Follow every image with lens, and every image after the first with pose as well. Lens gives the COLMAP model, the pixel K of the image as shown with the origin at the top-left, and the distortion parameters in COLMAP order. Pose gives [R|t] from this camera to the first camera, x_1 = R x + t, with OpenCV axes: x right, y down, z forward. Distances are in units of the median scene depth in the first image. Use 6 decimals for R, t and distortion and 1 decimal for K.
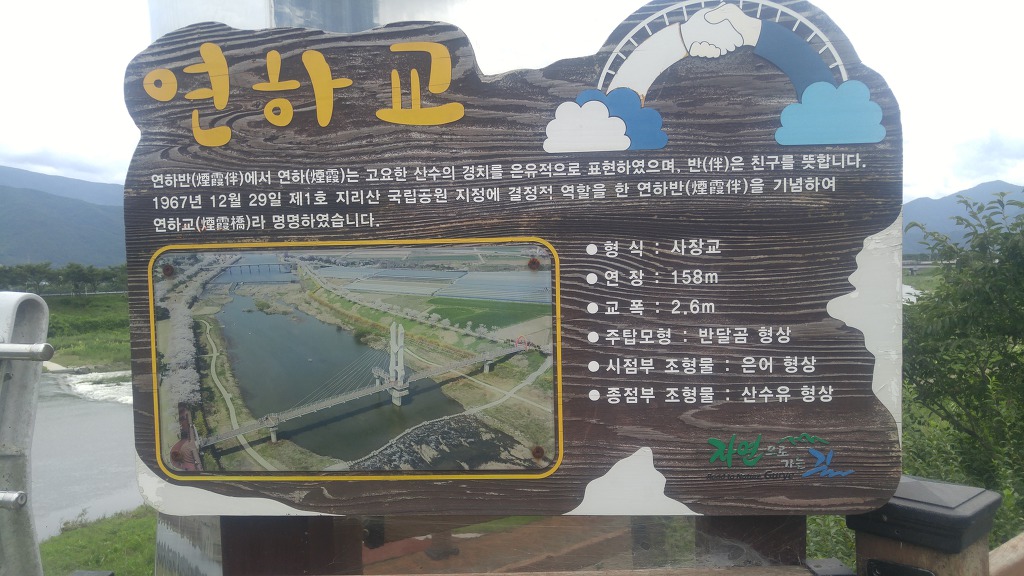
lens RADIAL K [[747.9, 0, 512.7], [0, 747.9, 291.7], [0, 0, 1]] dist [0.004053, -0.001064]
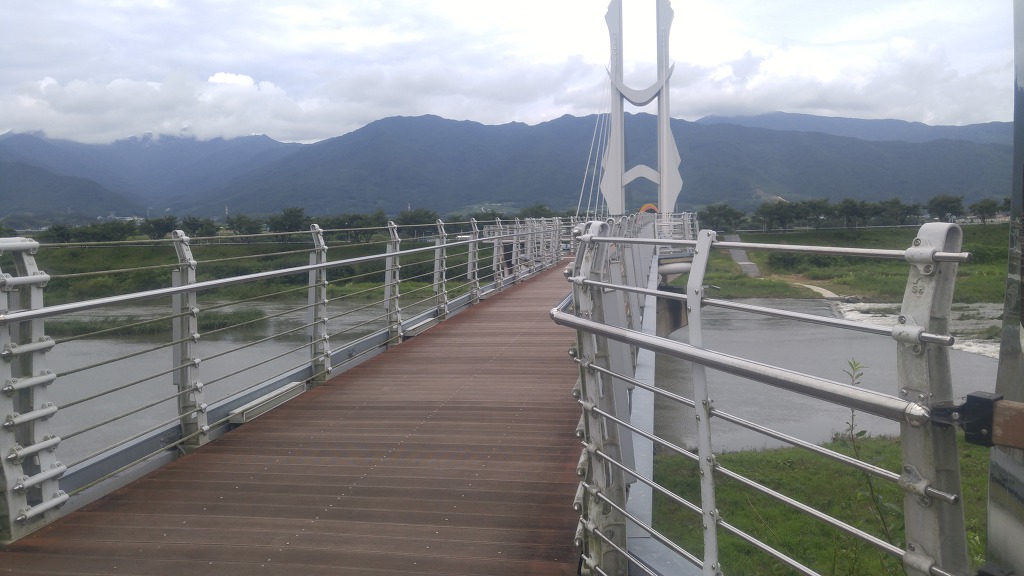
lens RADIAL K [[747.9, 0, 515.0], [0, 747.9, 288.4], [0, 0, 1]] dist [0.004053, -0.001064]
pose [[0.587559, 0.072225, -0.805952, 0.091069], [-0.004769, 0.996300, 0.085806, 0.009663], [0.809167, -0.046572, 0.585730, -0.627335]]
